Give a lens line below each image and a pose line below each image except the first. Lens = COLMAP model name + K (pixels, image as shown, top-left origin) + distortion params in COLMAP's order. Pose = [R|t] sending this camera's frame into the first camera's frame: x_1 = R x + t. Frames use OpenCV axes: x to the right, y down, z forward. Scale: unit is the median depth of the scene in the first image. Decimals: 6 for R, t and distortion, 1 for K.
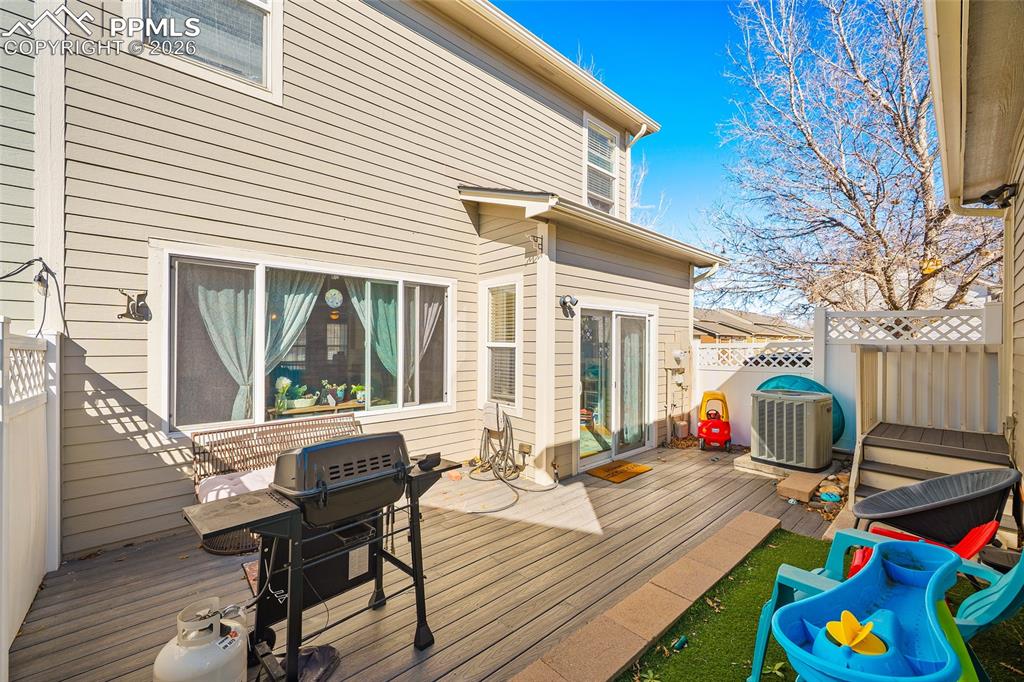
lens RADIAL K [[402.8, 0, 512.5], [0, 402.8, 342.7], [0, 0, 1]] dist [-0.000768, -0.000322]
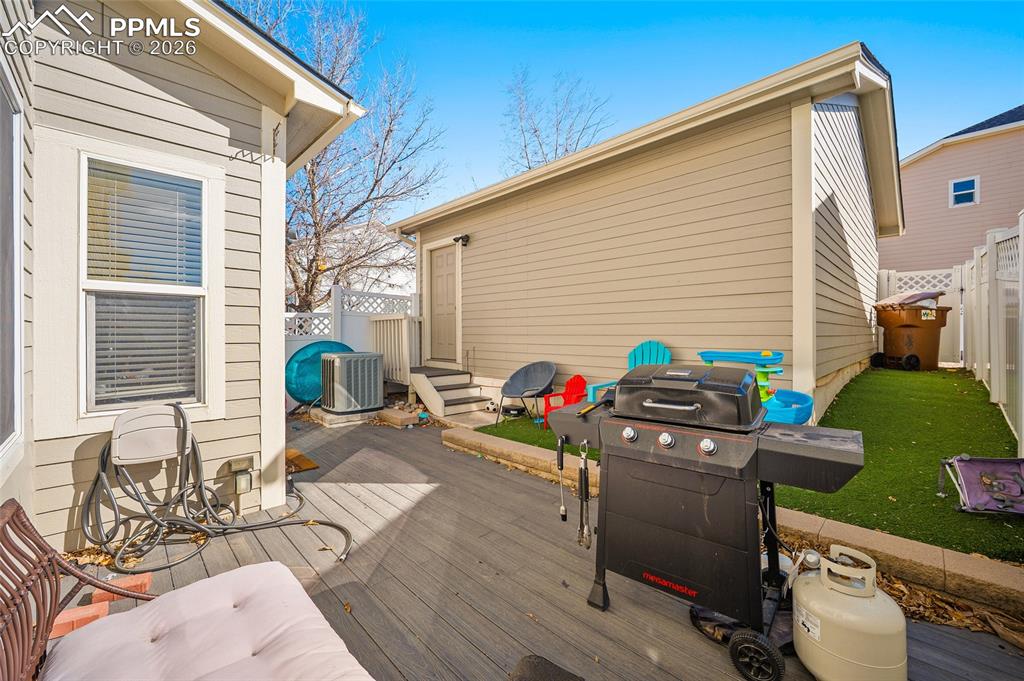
lens RADIAL K [[402.8, 0, 512.6], [0, 402.8, 333.8], [0, 0, 1]] dist [-0.000768, -0.000322]
pose [[-0.041426, -0.009577, 0.999096, -0.576402], [0.000590, 0.999954, 0.009610, 0.059810], [-0.999141, 0.000987, -0.041419, 0.609108]]
